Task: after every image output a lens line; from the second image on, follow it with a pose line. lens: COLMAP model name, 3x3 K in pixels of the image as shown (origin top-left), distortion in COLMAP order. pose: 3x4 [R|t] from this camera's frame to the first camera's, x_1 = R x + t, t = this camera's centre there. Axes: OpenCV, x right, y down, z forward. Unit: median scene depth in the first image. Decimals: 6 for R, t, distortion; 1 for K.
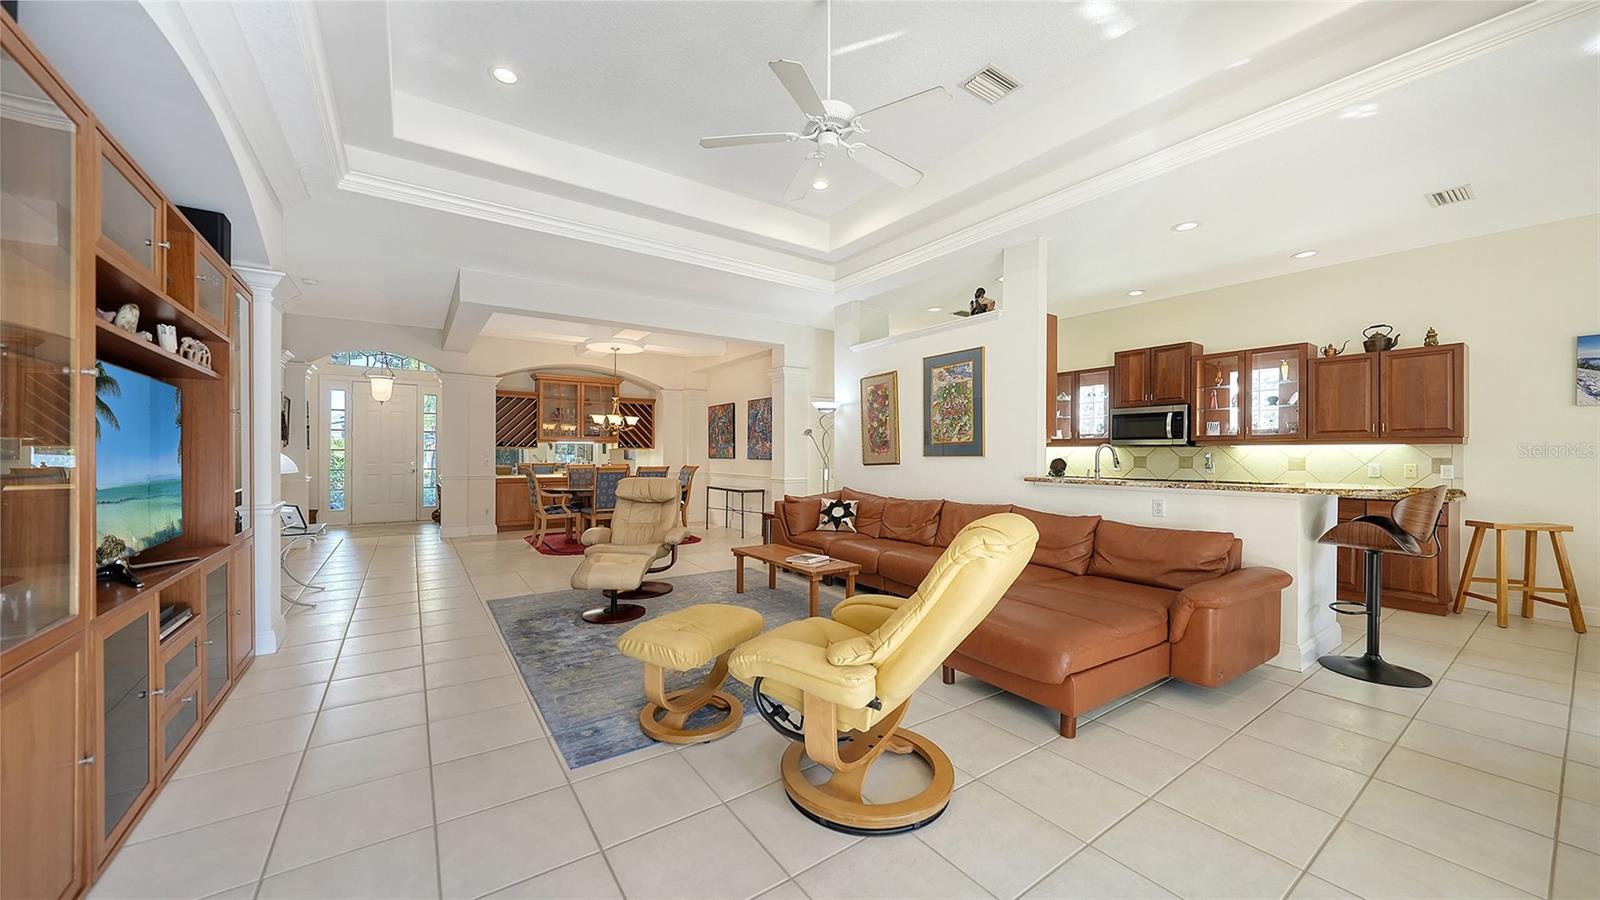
lens RADIAL K [[563.2, 0, 793.3], [0, 563.2, 449.6], [0, 0, 1]] dist [-0.000191, -0.000129]
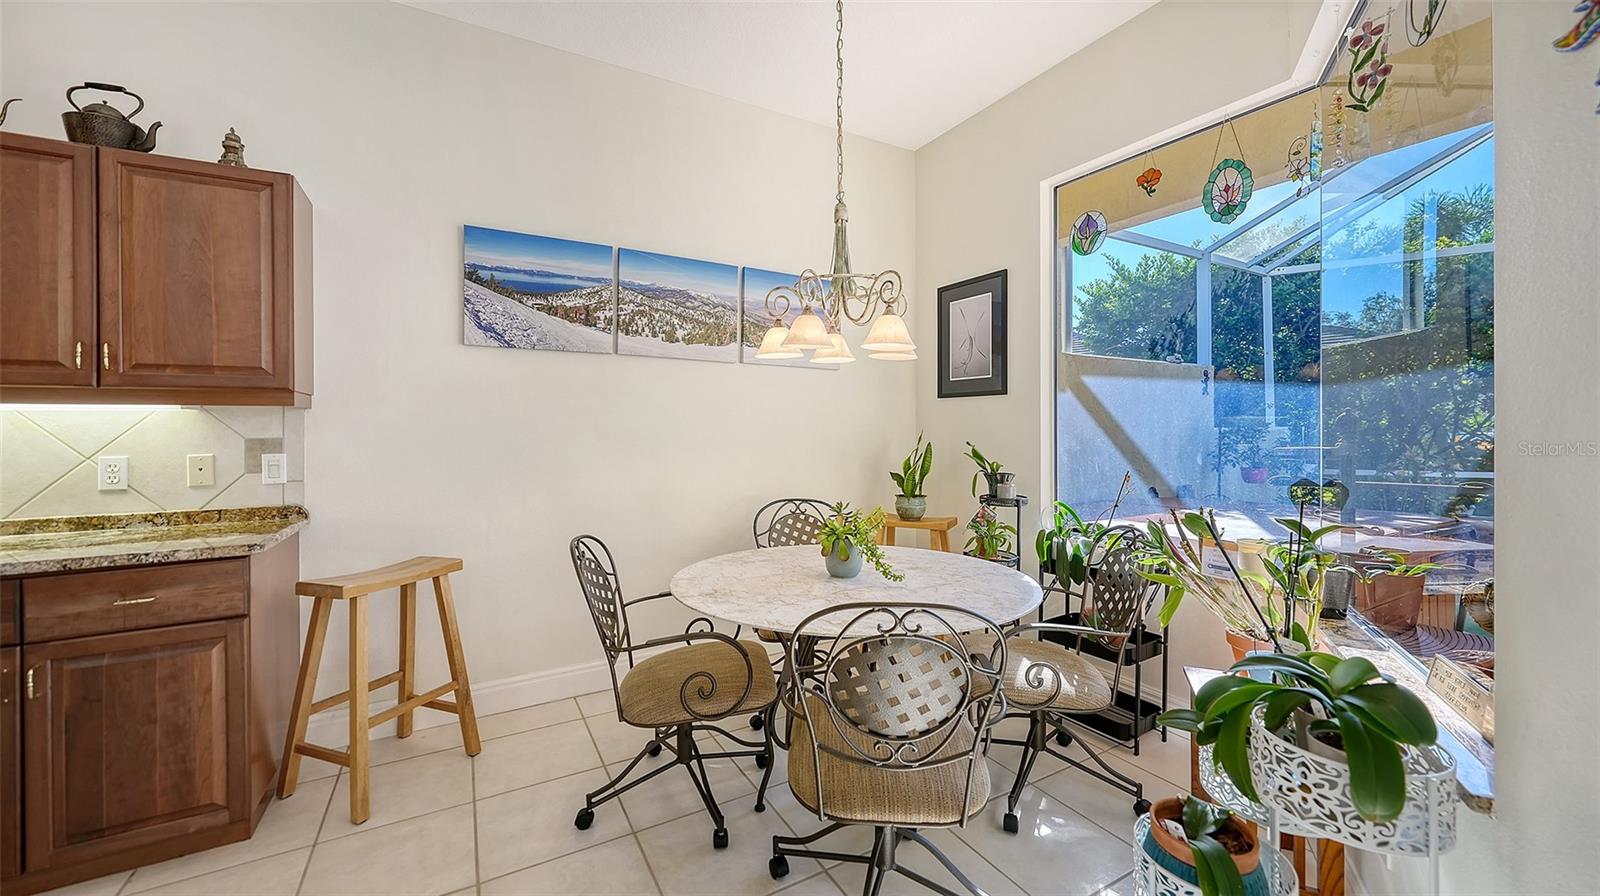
lens RADIAL K [[598.0, 0, 794.9], [0, 598.0, 432.2], [0, 0, 1]] dist [-0.001274, 0.000223]
pose [[0.094039, -0.008478, 0.995532, 0.672202], [0.002274, 0.999963, 0.008301, 0.006347], [-0.995566, 0.001484, 0.094055, 0.499772]]
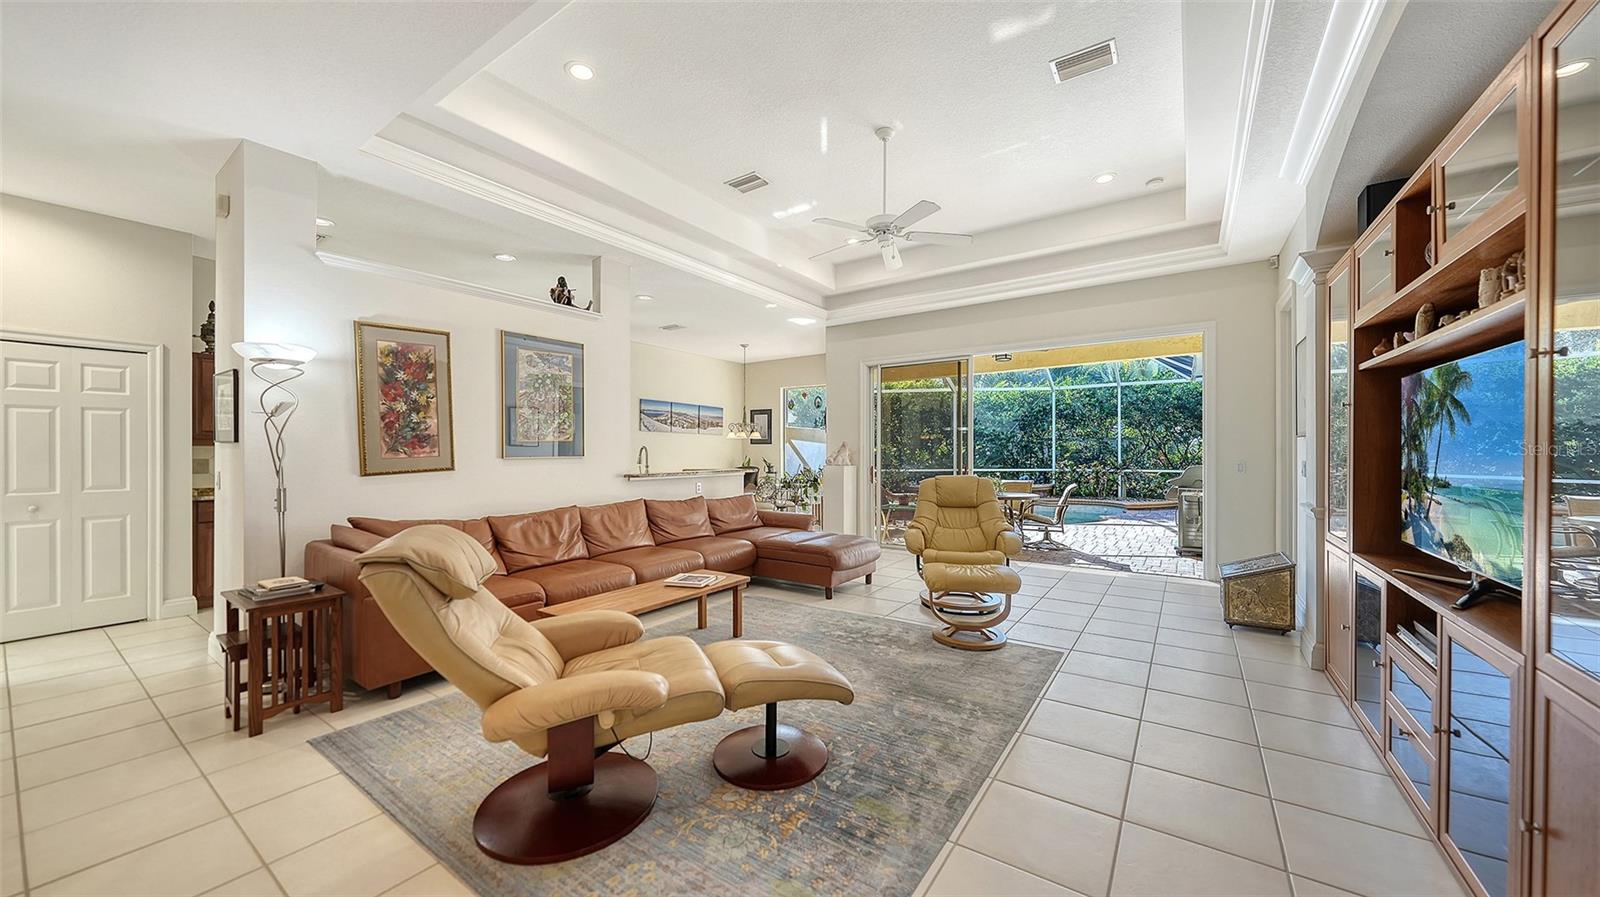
lens RADIAL K [[564.7, 0, 805.9], [0, 564.7, 452.6], [0, 0, 1]] dist [0.022562, -0.000202]
pose [[-0.360859, -0.000416, 0.932620, -0.706570], [-0.000934, 1.000000, 0.000084, 0.004505], [-0.932620, -0.000841, -0.360859, 0.982398]]
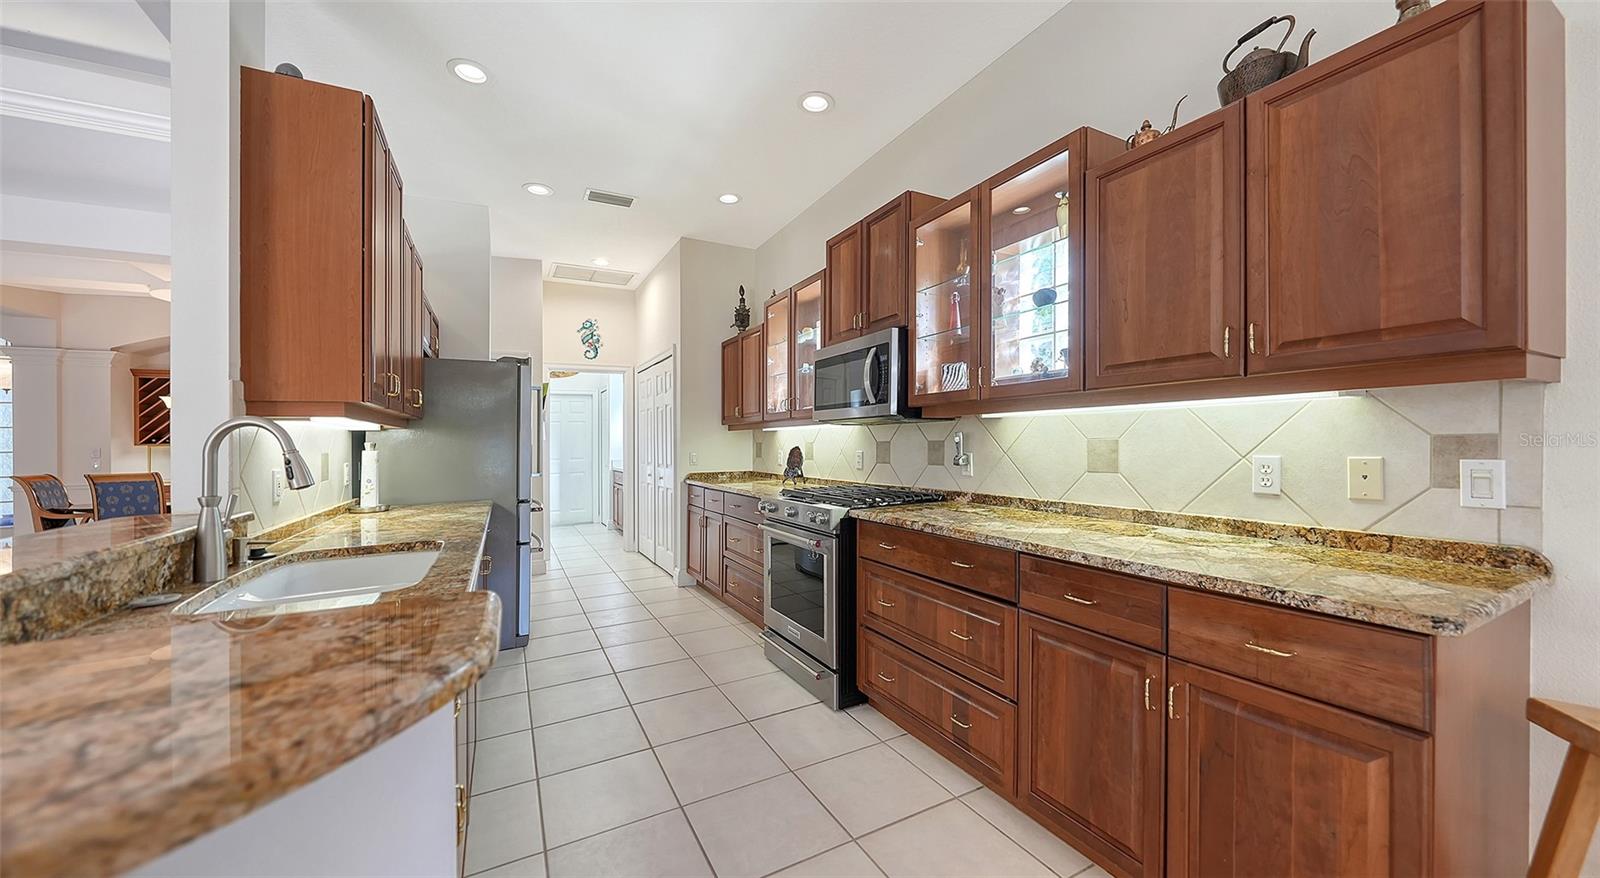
lens RADIAL K [[564.9, 0, 801.8], [0, 564.9, 447.4], [0, 0, 1]] dist [-0.006128, 0.000443]
pose [[0.993116, -0.020461, -0.115331, 0.797798], [0.022713, 0.999575, 0.018246, 0.007820], [0.114909, -0.020740, 0.993159, 0.636261]]
